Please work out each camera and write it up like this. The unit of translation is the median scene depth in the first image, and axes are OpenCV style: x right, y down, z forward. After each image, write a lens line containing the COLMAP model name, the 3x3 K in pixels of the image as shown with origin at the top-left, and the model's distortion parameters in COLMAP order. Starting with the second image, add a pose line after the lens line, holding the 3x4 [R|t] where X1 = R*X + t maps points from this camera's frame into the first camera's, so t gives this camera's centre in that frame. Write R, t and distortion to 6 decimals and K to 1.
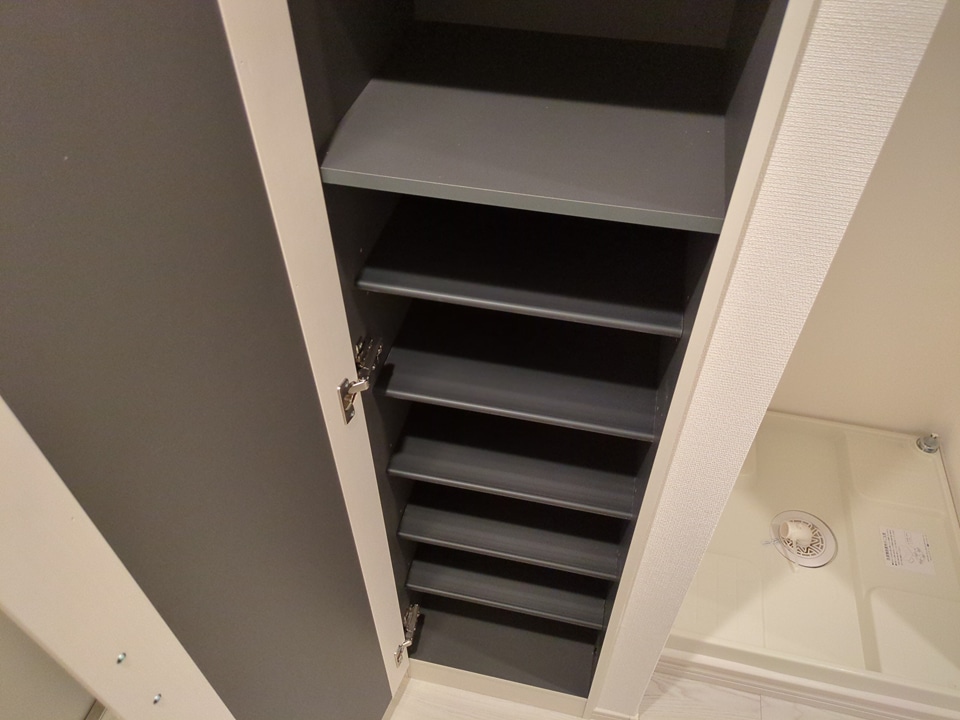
lens RADIAL K [[705.2, 0, 482.6], [0, 705.2, 357.4], [0, 0, 1]] dist [0.024712, -0.010270]
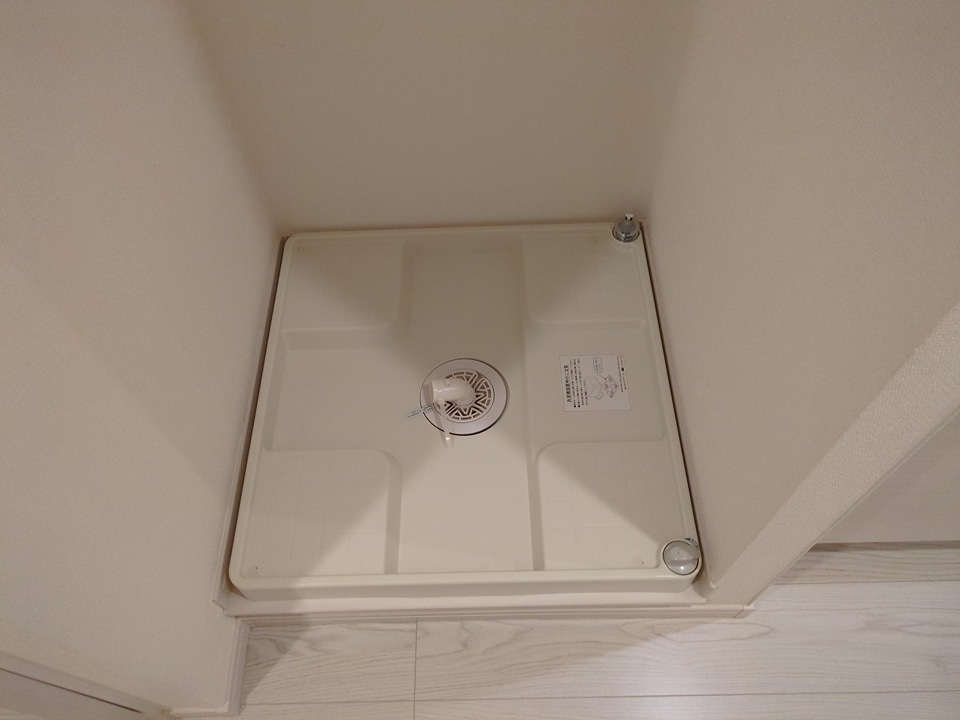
lens RADIAL K [[705.2, 0, 479.0], [0, 705.2, 356.8], [0, 0, 1]] dist [0.024712, -0.010270]
pose [[0.972576, -0.209831, 0.100331, 0.411727], [0.187605, 0.962726, 0.194843, 0.083191], [-0.137476, -0.170677, 0.975689, 0.318006]]
